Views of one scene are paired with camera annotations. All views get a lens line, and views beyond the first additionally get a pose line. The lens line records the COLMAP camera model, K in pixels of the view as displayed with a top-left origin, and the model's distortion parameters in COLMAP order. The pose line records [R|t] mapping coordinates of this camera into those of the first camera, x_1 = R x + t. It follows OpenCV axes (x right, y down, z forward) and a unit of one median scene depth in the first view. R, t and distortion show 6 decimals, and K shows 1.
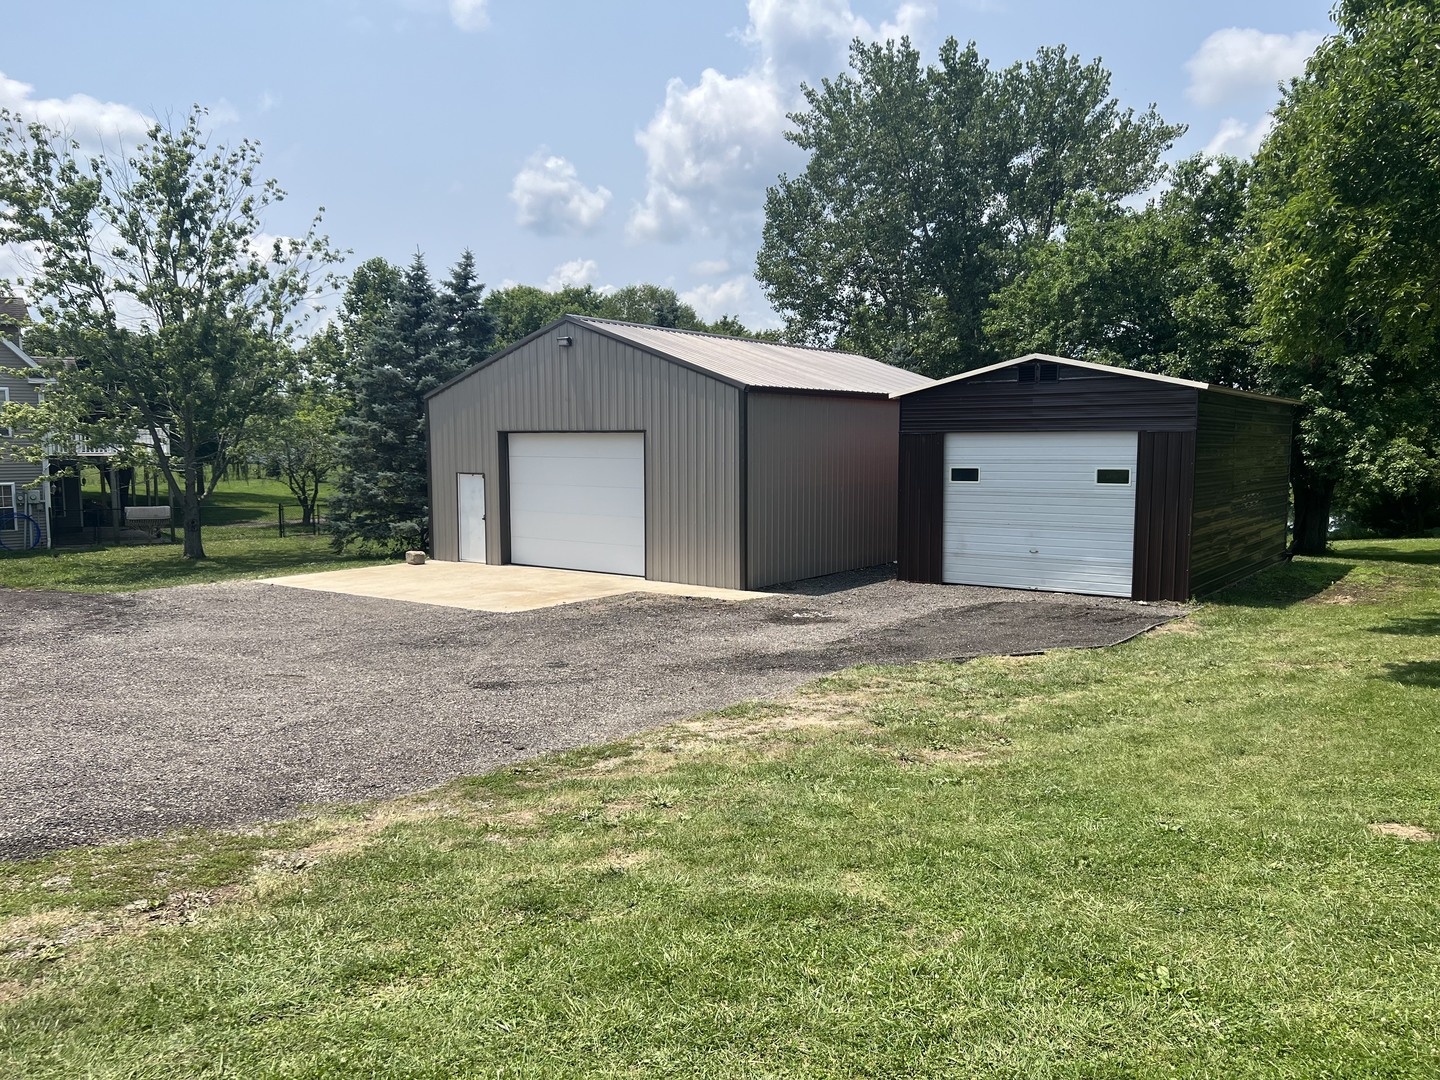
lens RADIAL K [[1044.7, 0, 720.0], [0, 1044.7, 540.0], [0, 0, 1]] dist [0.044695, -0.038555]
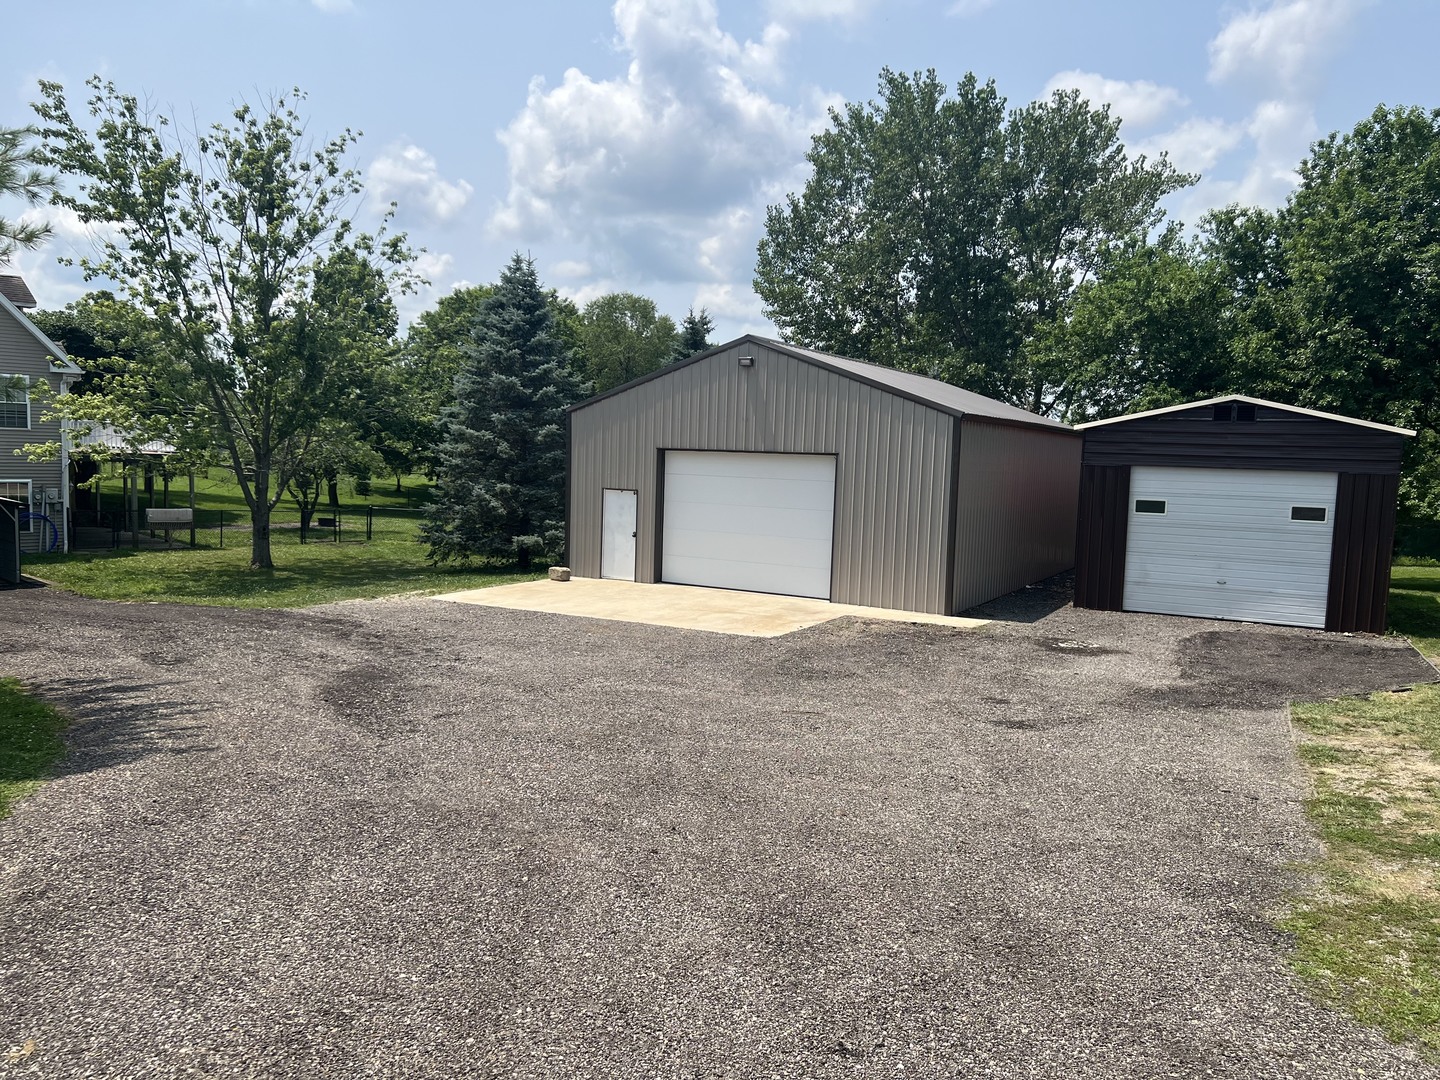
lens RADIAL K [[1044.9, 0, 720.0], [0, 1044.9, 540.0], [0, 0, 1]] dist [0.038566, -0.006584]
pose [[0.990992, 0.022359, 0.132038, -0.245118], [-0.021414, 0.999734, -0.008576, -0.008644], [-0.132195, 0.005672, 0.991208, 0.016980]]
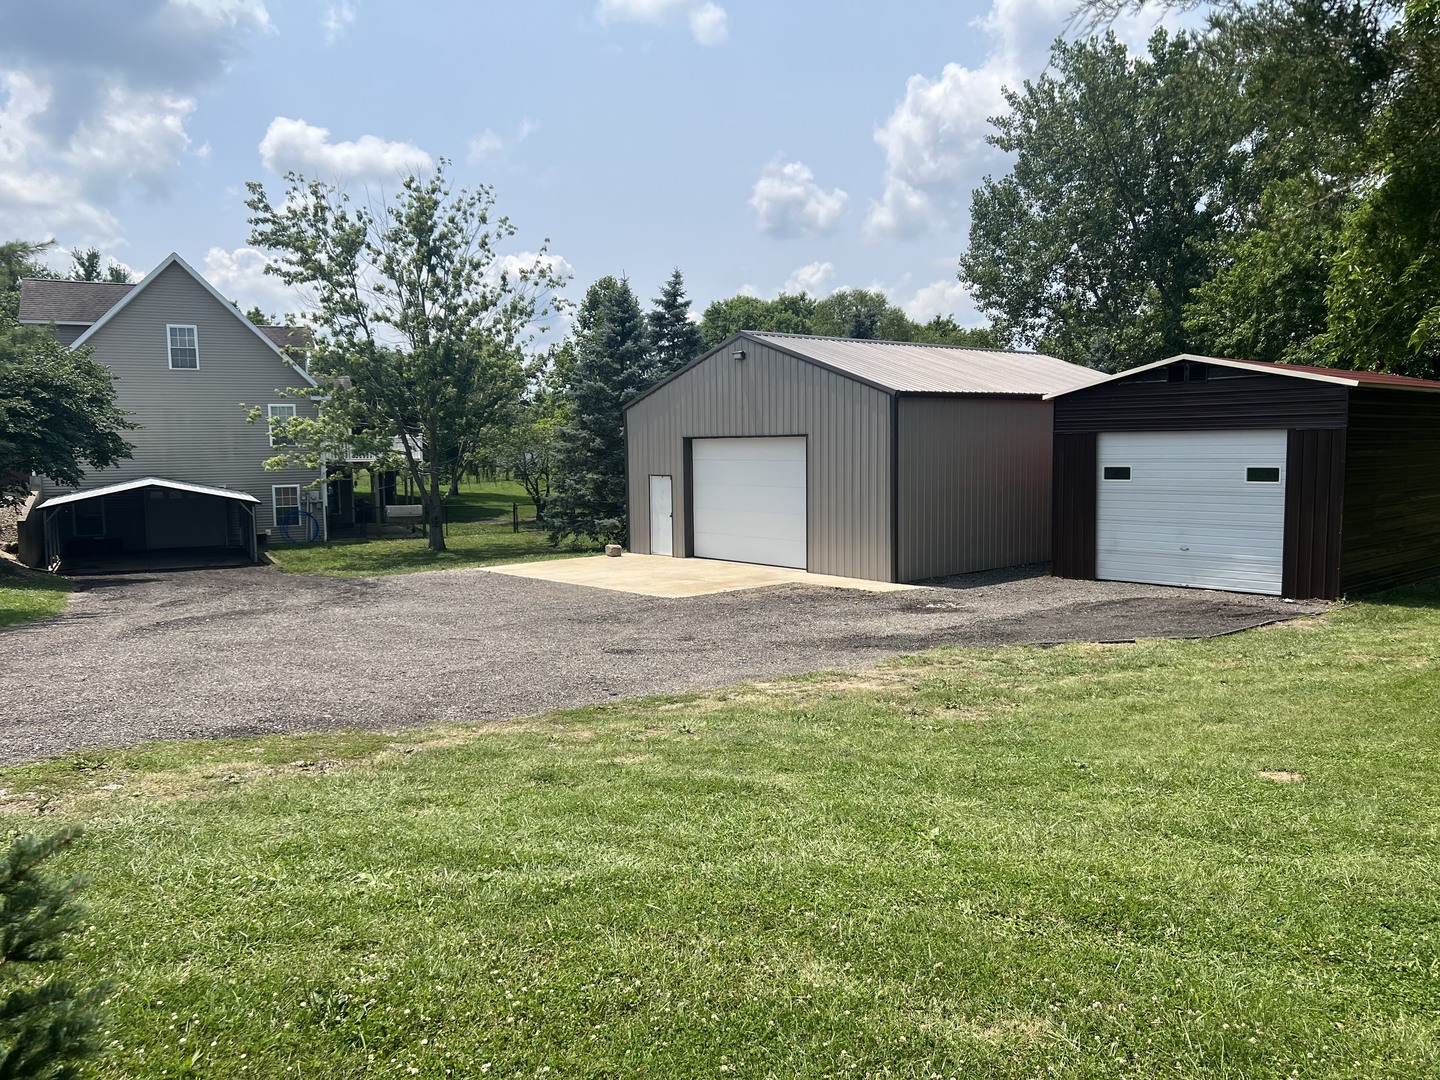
lens RADIAL K [[1043.2, 0, 744.2], [0, 1043.2, 524.3], [0, 0, 1]] dist [0.079345, -0.093652]
pose [[0.979879, 0.004095, -0.199550, 0.063004], [-0.007030, 0.999877, -0.013998, 0.003163], [0.199469, 0.015119, 0.979788, -0.060443]]
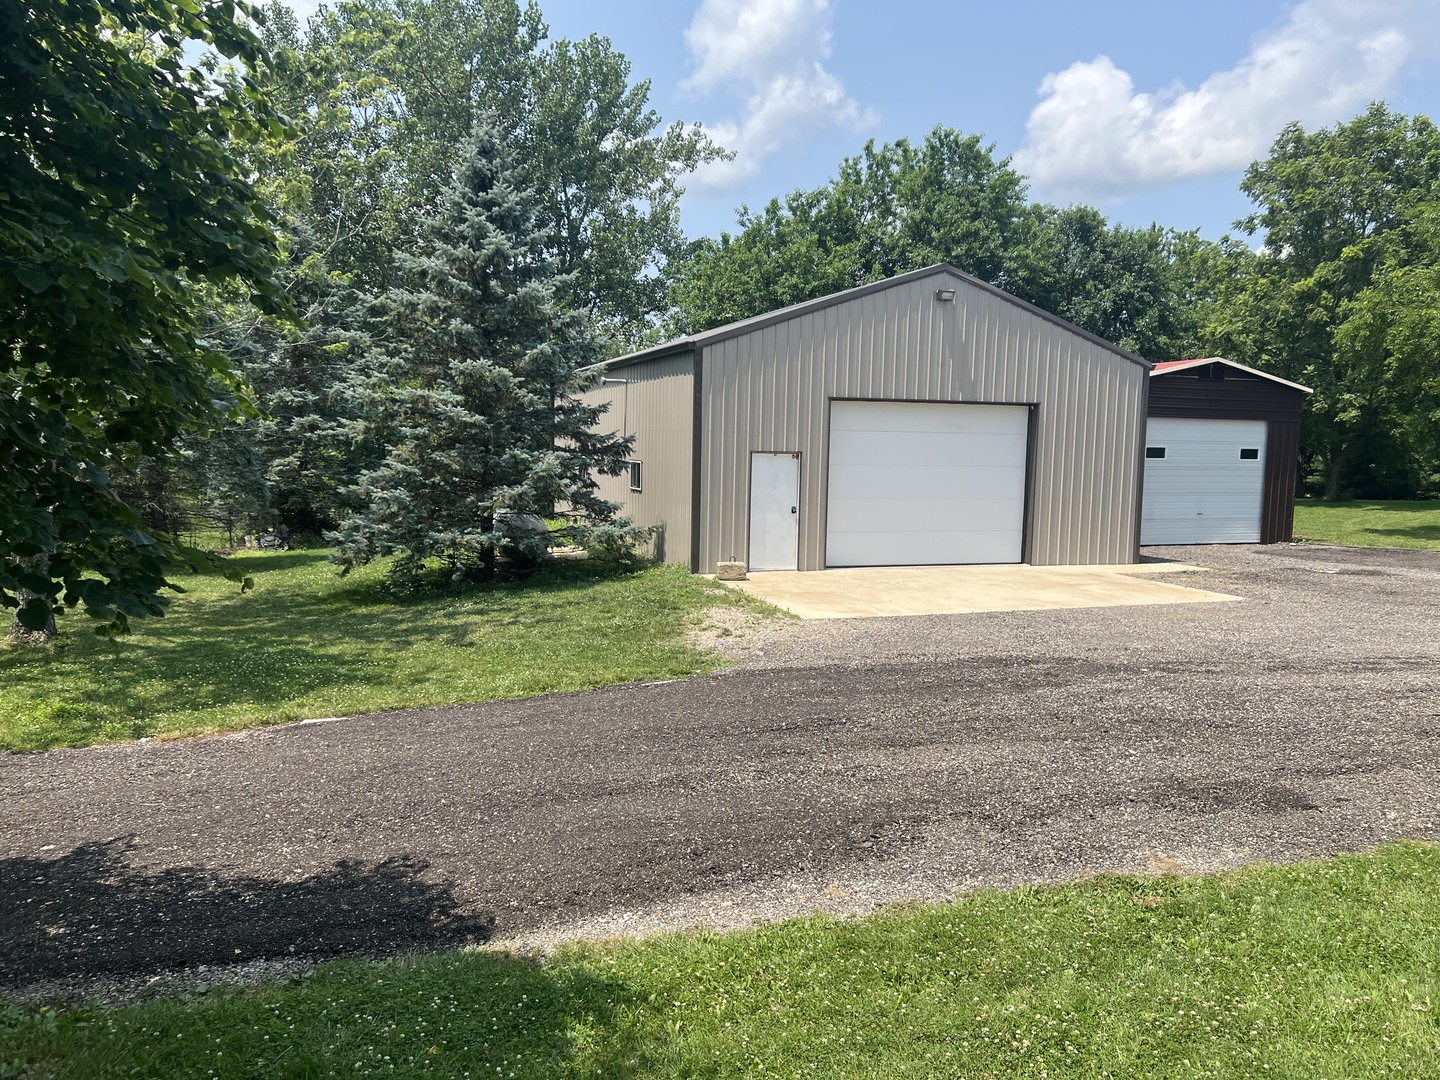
lens RADIAL K [[1044.7, 0, 720.0], [0, 1044.7, 540.0], [0, 0, 1]] dist [0.044695, -0.038555]
pose [[0.574240, -0.065780, 0.816040, -0.779776], [0.055100, 0.997612, 0.041643, -0.030718], [-0.816830, 0.021051, 0.576494, 0.540860]]
